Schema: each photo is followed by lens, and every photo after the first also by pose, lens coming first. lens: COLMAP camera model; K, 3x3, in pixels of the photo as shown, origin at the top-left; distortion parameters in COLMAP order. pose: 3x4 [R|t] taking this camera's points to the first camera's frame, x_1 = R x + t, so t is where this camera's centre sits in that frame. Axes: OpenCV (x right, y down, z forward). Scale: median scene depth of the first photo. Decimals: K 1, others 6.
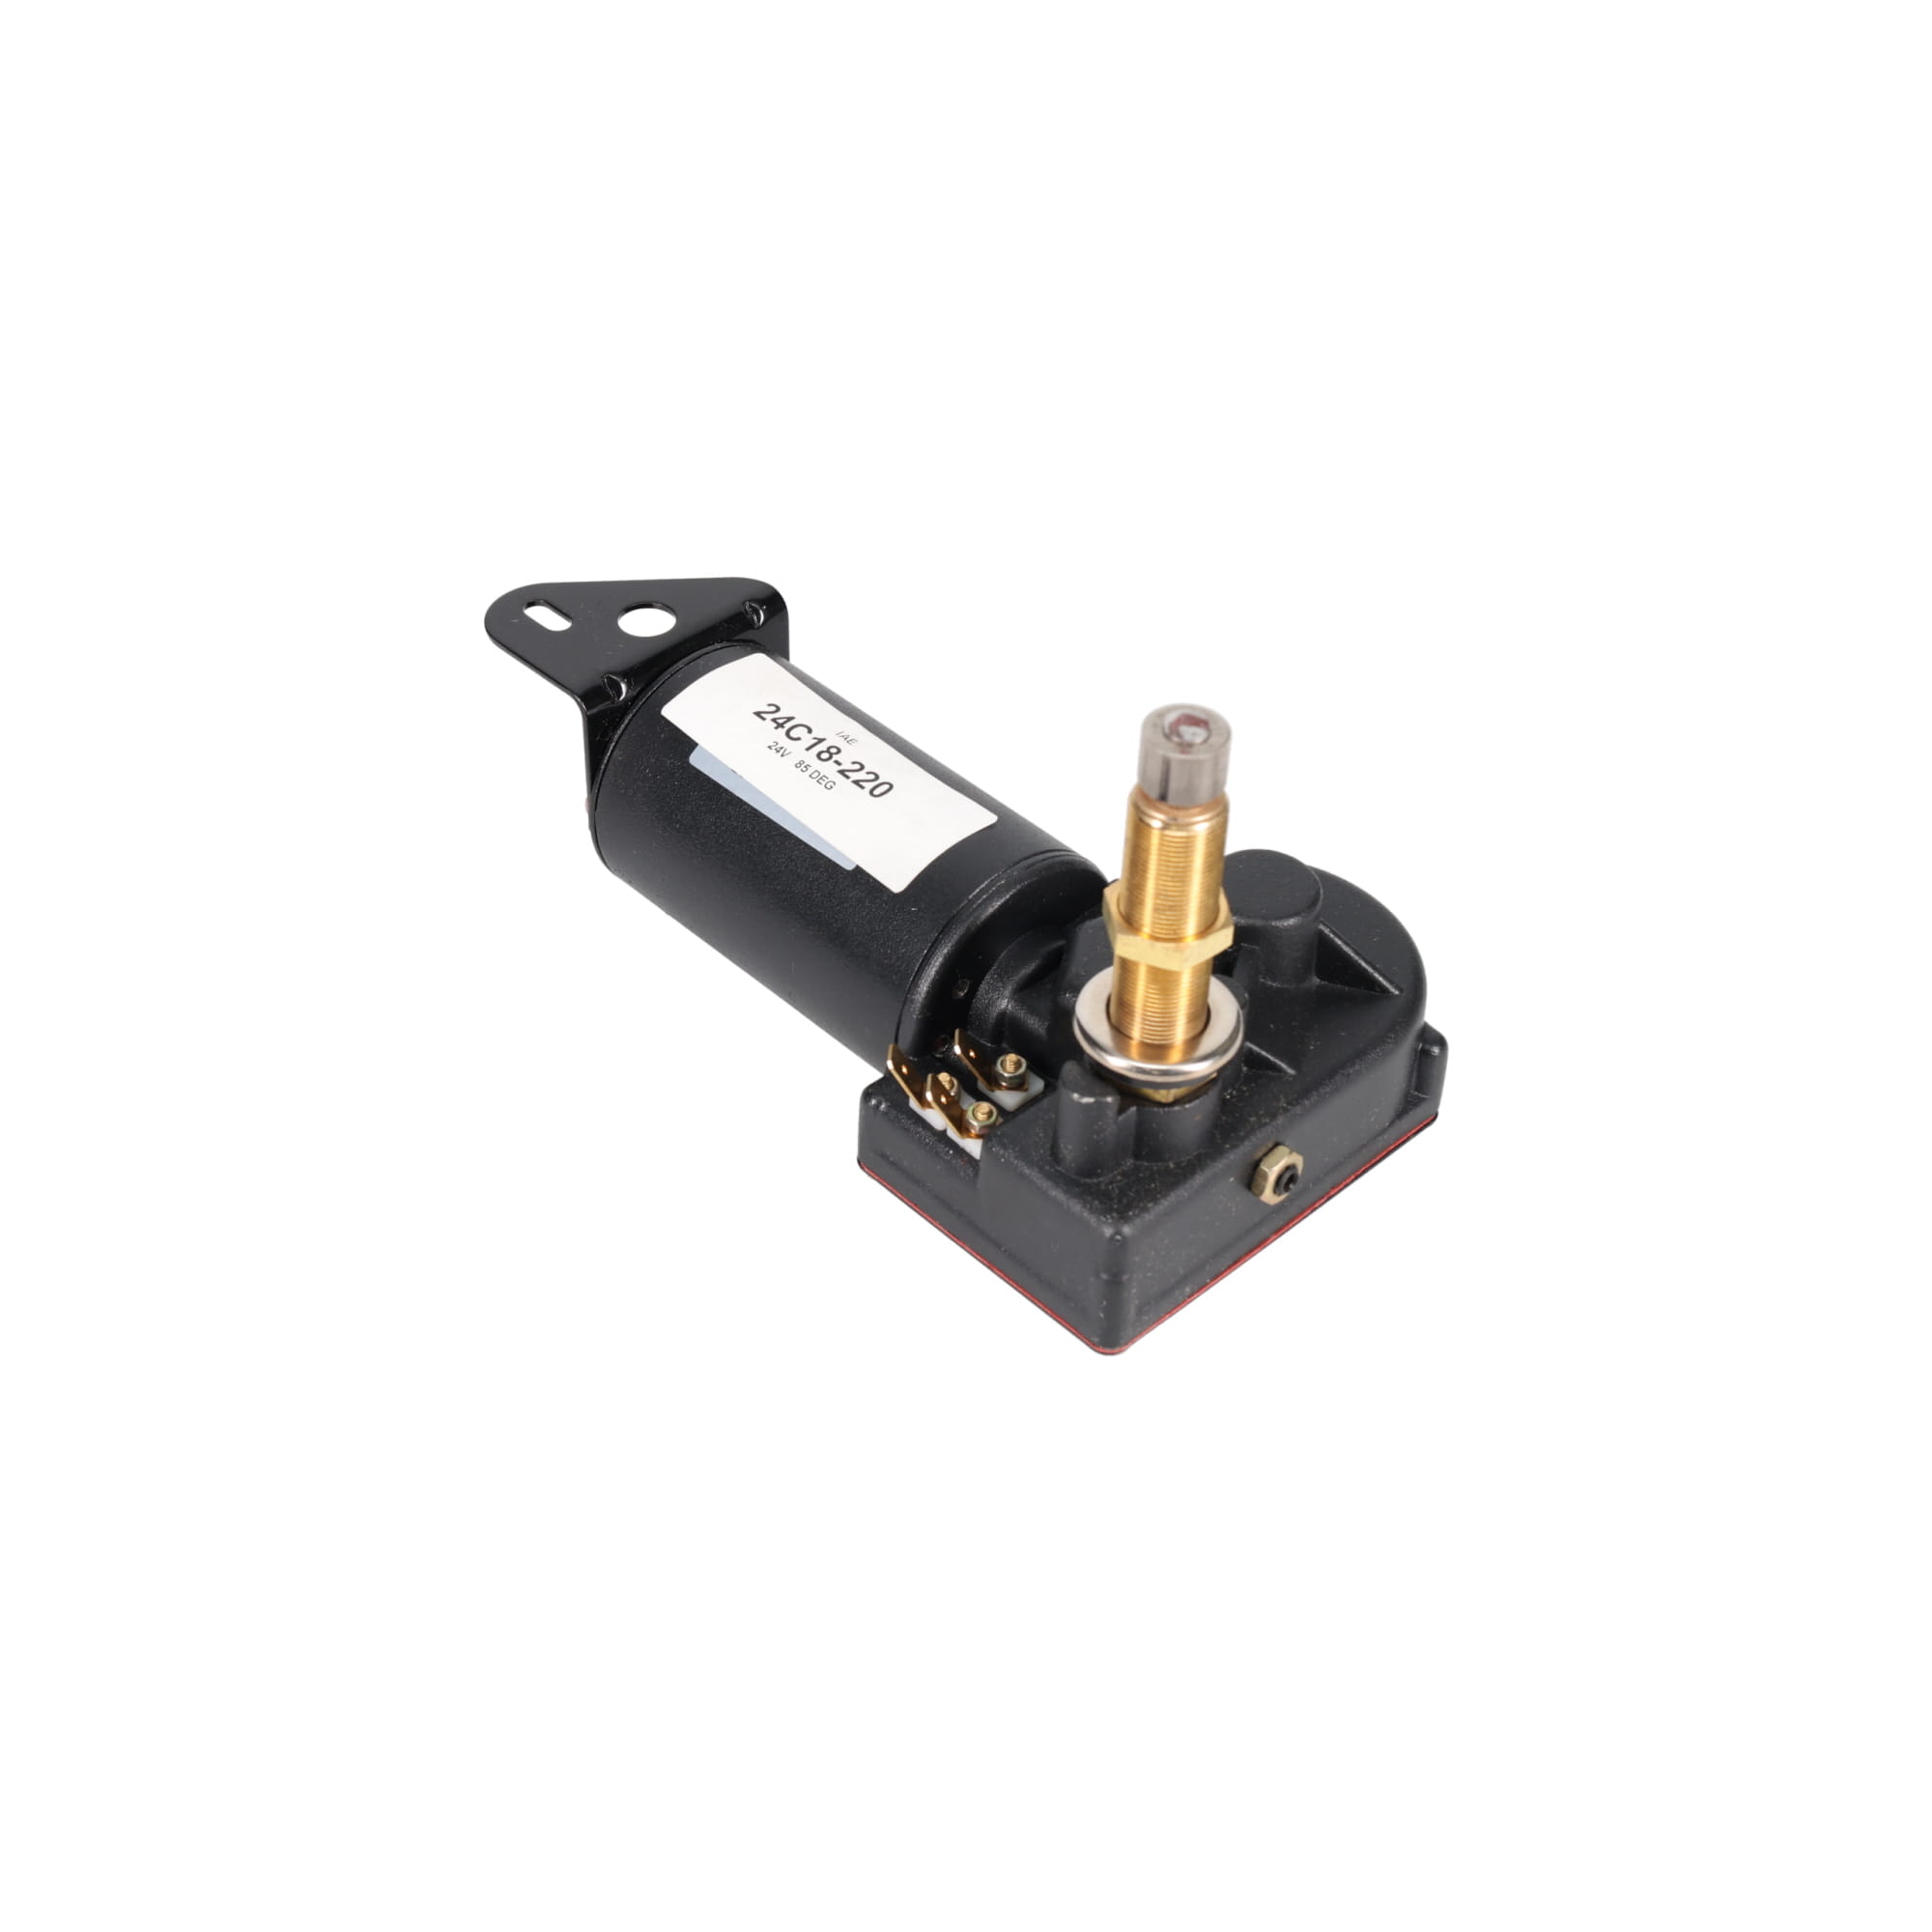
lens RADIAL K [[3081.3, 0, 966.0], [0, 3081.3, 966.0], [0, 0, 1]] dist [0.014179, 0.006109]
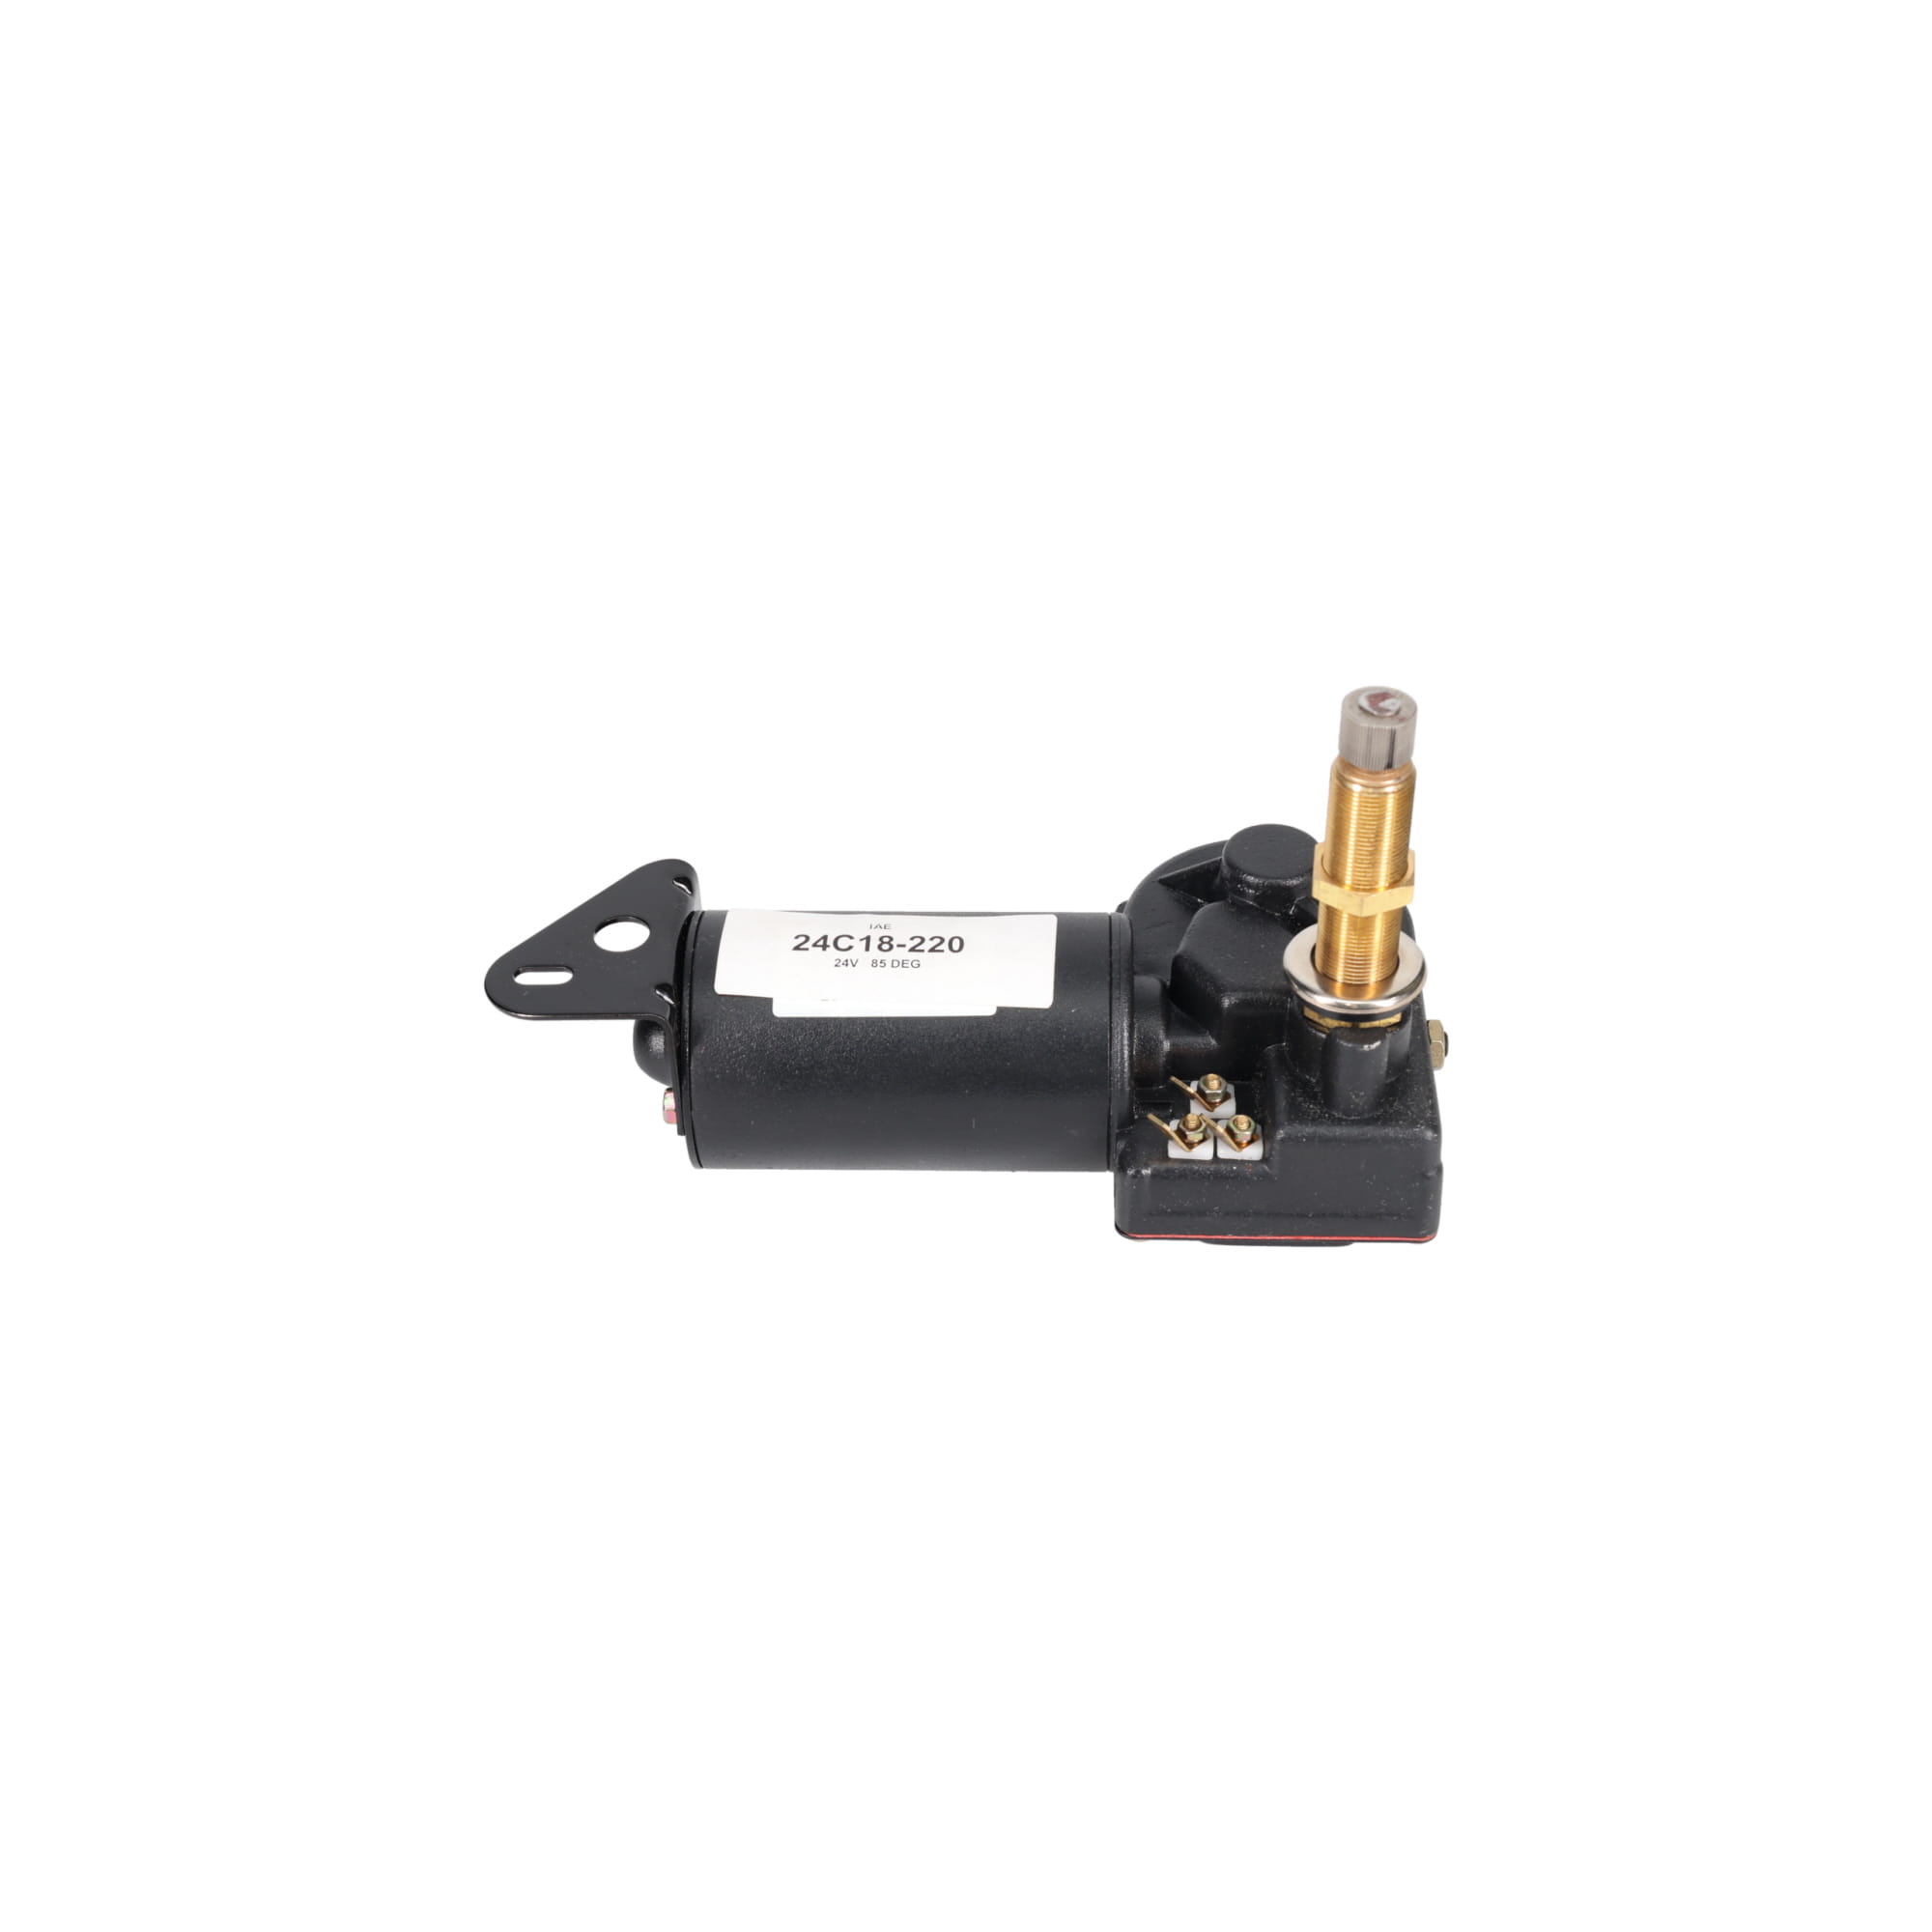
lens RADIAL K [[3081.3, 0, 966.0], [0, 3081.3, 966.0], [0, 0, 1]] dist [0.014179, 0.006109]
pose [[0.718313, -0.469825, 0.513118, -0.595061], [0.492387, 0.864362, 0.102141, -0.161414], [-0.491508, 0.179284, 0.852219, 0.055849]]
